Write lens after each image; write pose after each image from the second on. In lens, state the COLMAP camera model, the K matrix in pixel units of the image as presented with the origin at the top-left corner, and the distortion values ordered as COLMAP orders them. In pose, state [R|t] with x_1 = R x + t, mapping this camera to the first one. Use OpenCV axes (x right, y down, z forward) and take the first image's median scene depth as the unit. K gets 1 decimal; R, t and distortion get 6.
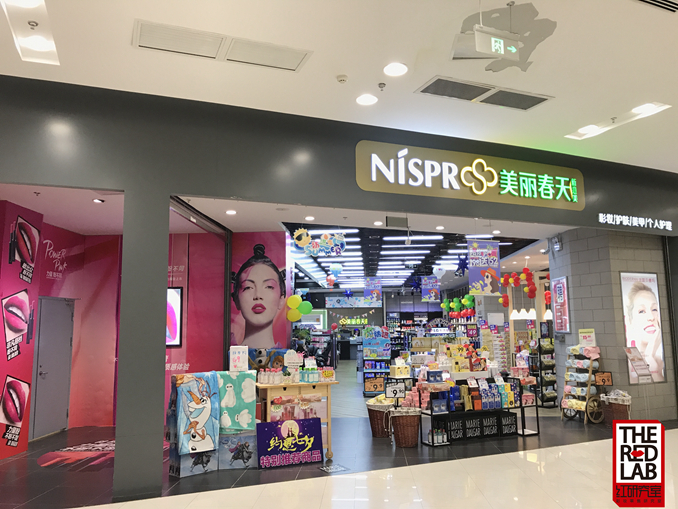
lens RADIAL K [[558.8, 0, 337.4], [0, 558.8, 250.2], [0, 0, 1]] dist [0.031200, -0.033273]
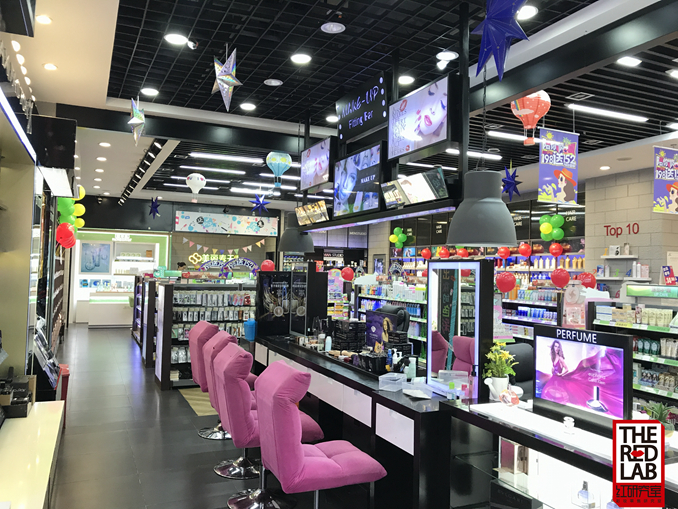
lens RADIAL K [[556.9, 0, 341.1], [0, 556.9, 247.4], [0, 0, 1]] dist [0.072309, -0.144501]
pose [[0.881923, 0.053665, 0.468329, -0.432162], [-0.097839, 0.992703, 0.070491, 0.219550], [-0.461129, -0.107988, 0.880738, 1.522671]]
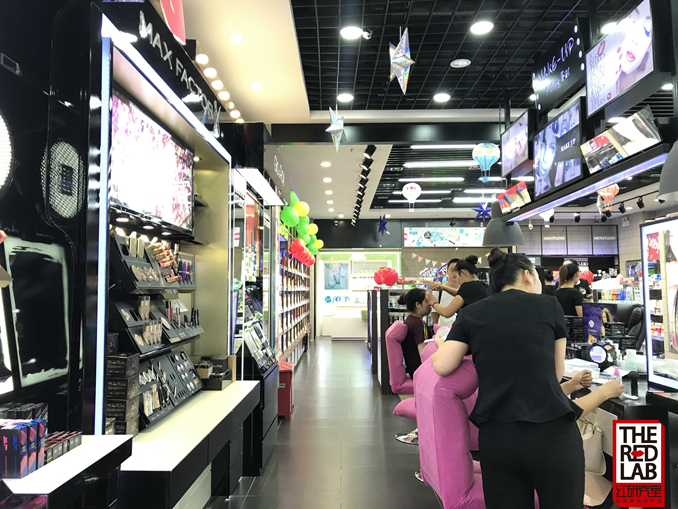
lens RADIAL K [[558.8, 0, 337.4], [0, 558.8, 250.2], [0, 0, 1]] dist [0.031200, -0.033273]
pose [[0.998619, 0.010978, 0.051381, -0.378985], [-0.014038, 0.998125, 0.059577, 0.249074], [-0.050631, -0.060216, 0.996900, 1.530597]]
